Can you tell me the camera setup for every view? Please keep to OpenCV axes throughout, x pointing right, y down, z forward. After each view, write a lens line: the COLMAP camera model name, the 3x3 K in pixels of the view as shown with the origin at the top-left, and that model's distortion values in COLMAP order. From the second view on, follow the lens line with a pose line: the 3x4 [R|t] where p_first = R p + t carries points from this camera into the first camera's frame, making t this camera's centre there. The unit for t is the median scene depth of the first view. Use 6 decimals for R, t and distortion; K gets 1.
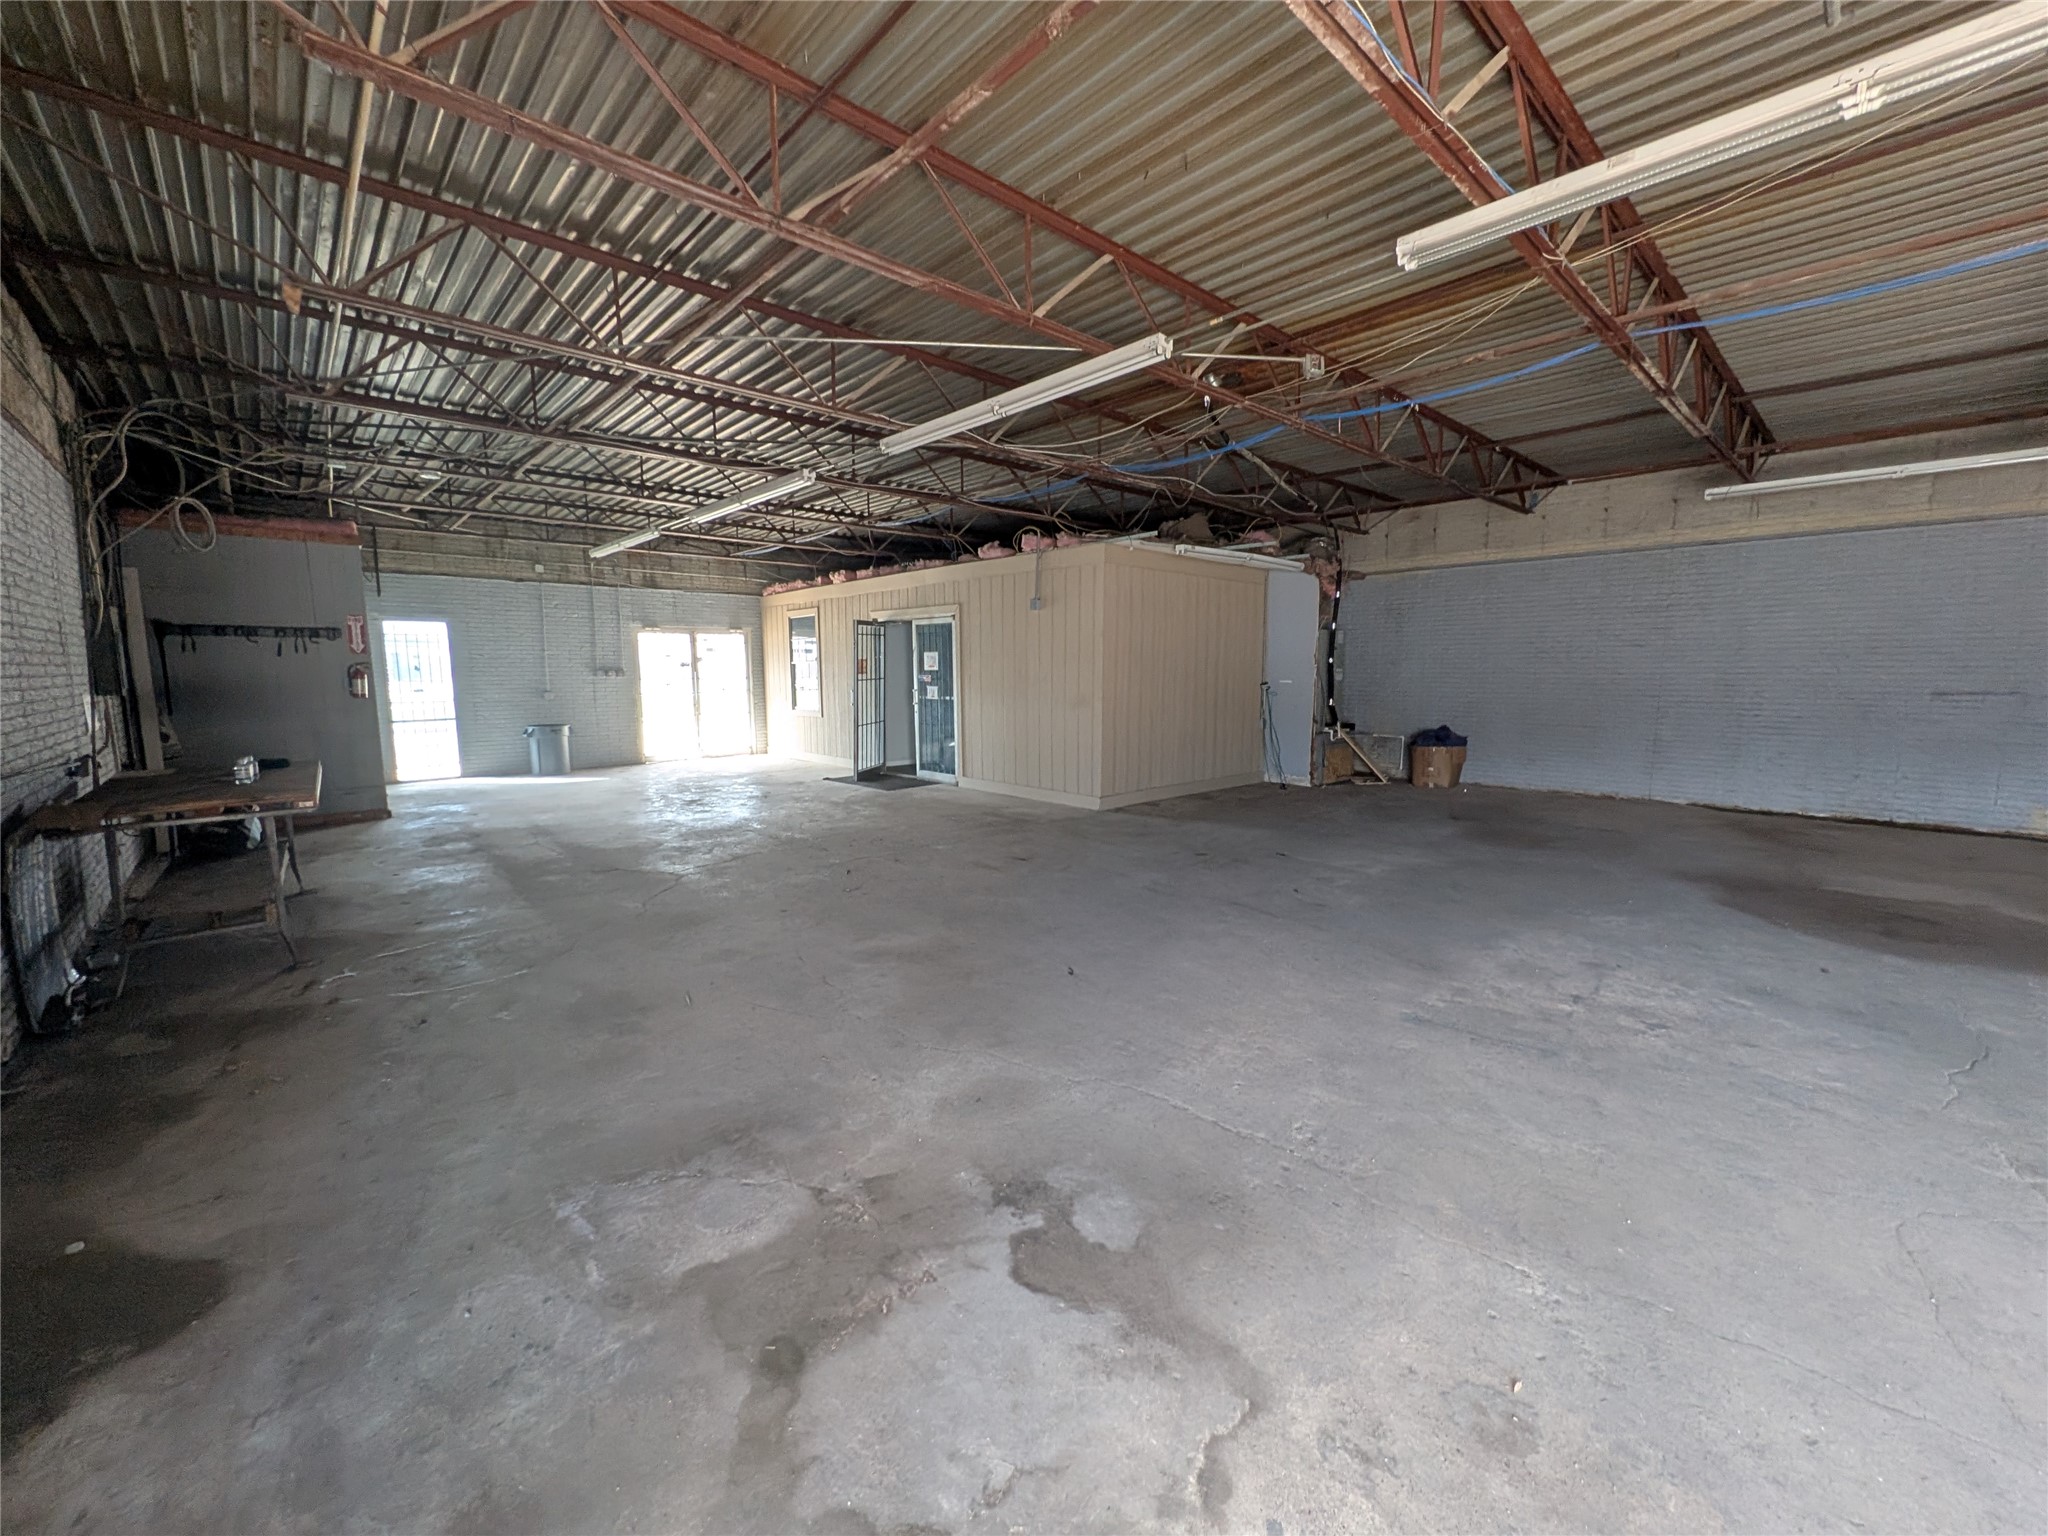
lens RADIAL K [[789.9, 0, 1027.1], [0, 789.9, 769.2], [0, 0, 1]] dist [0.013346, -0.000901]
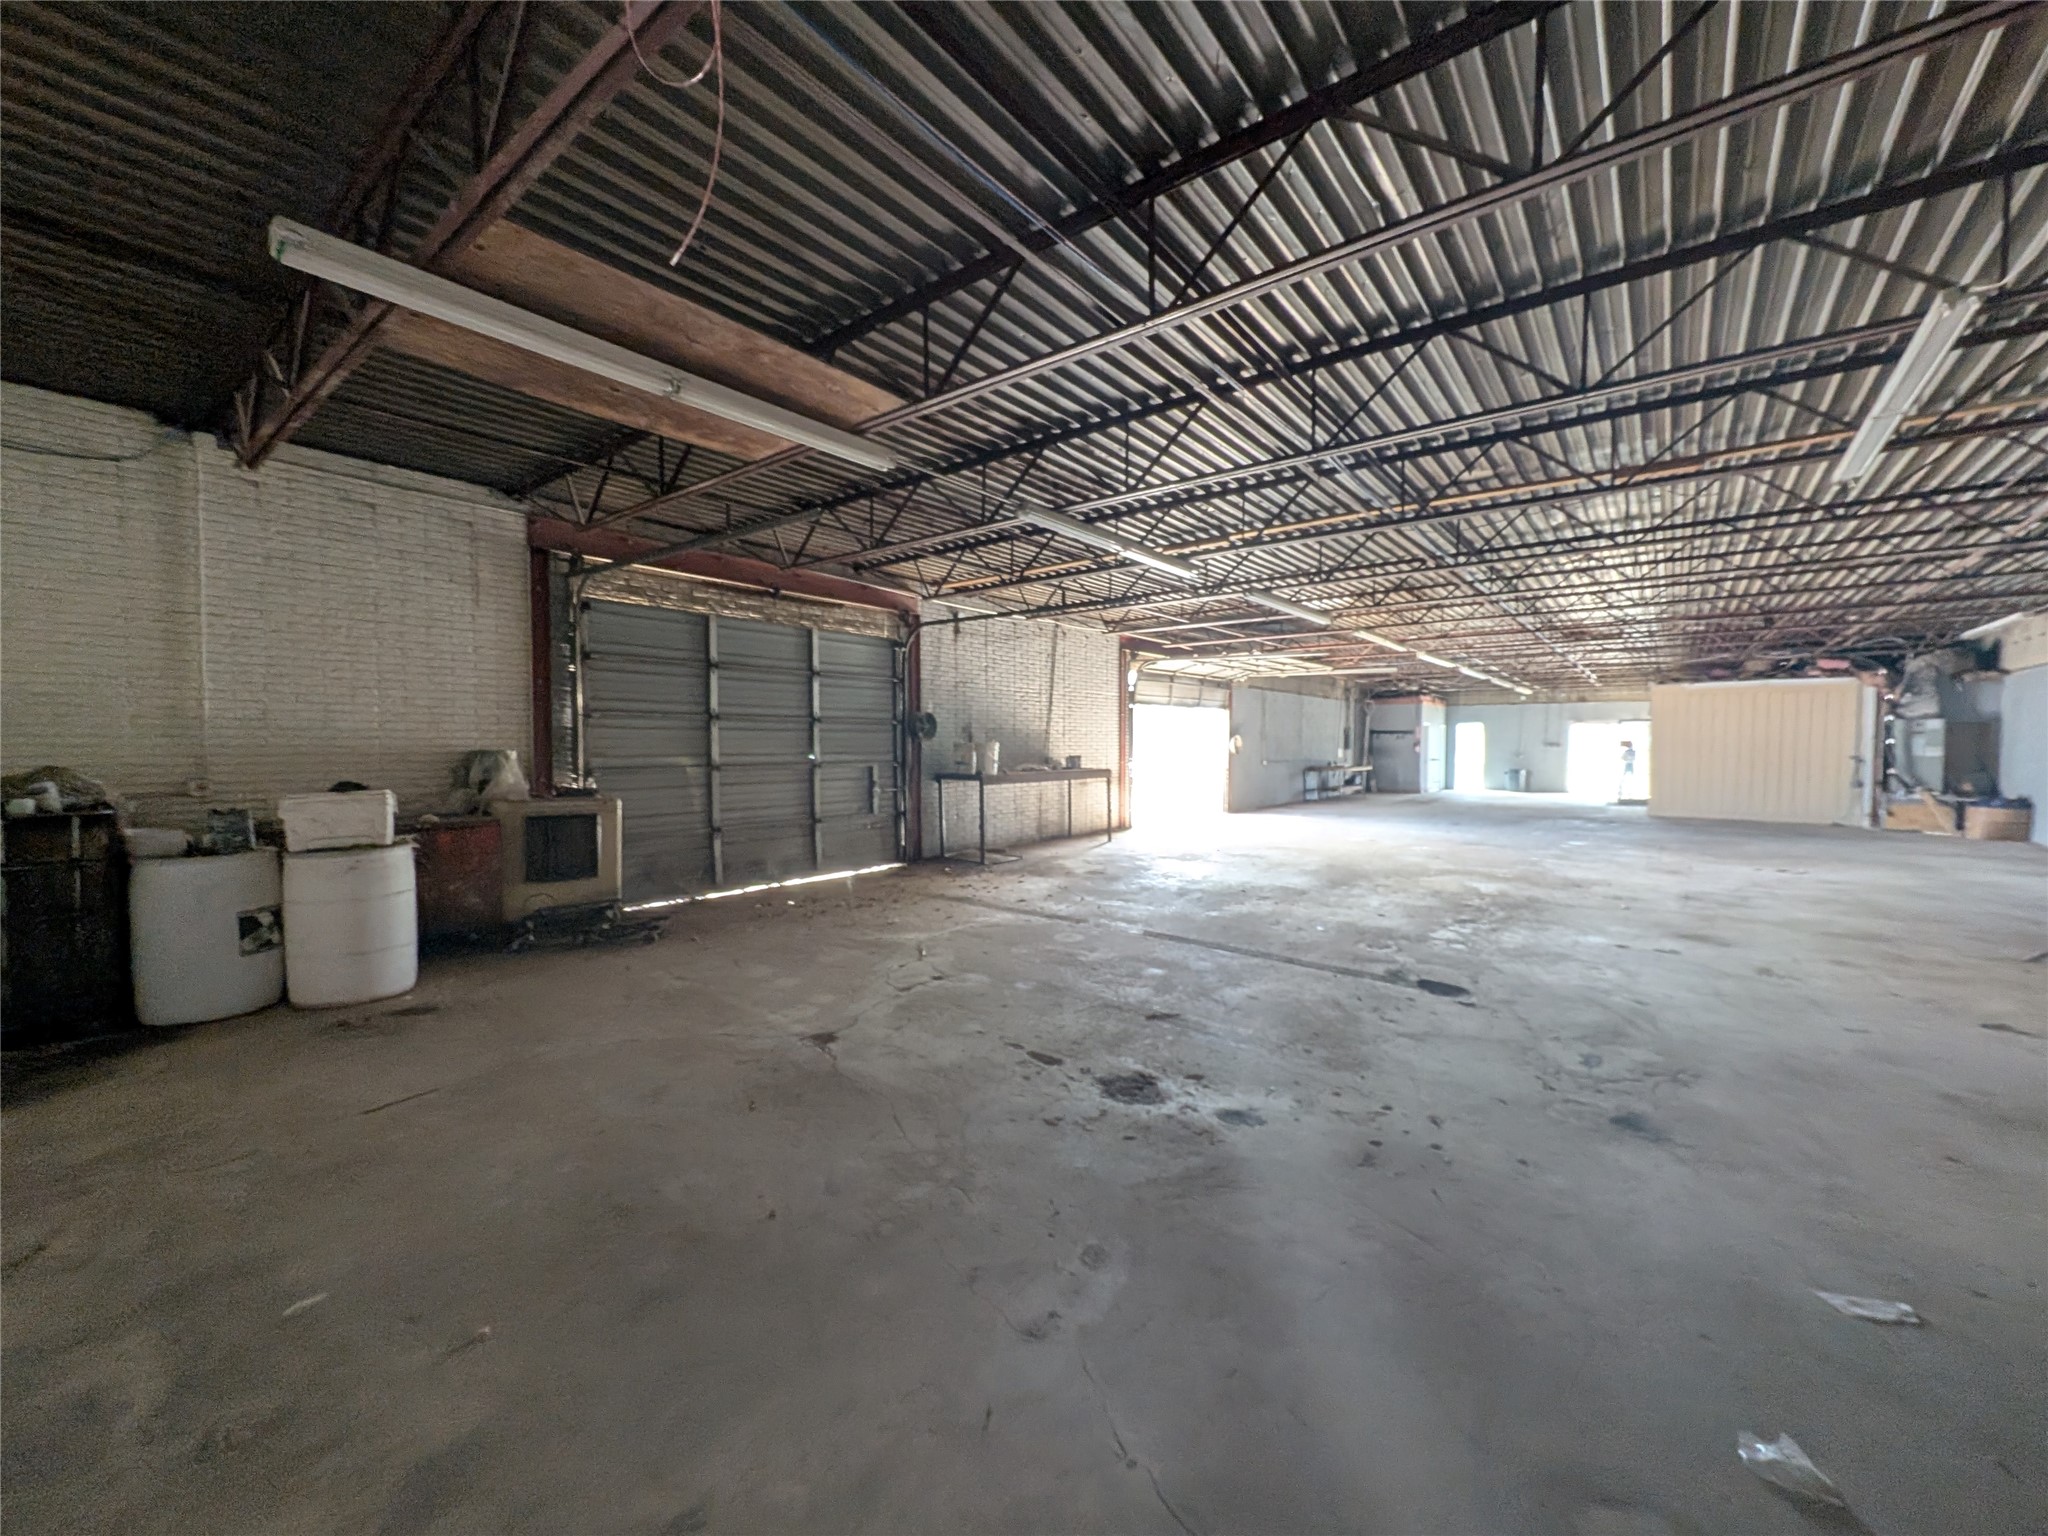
lens RADIAL K [[789.9, 0, 1029.2], [0, 789.9, 768.5], [0, 0, 1]] dist [0.013346, -0.000901]
pose [[0.147992, 0.037935, -0.988261, 1.349902], [-0.127907, 0.991606, 0.018910, 0.072473], [0.980683, 0.123607, 0.151601, -0.637286]]
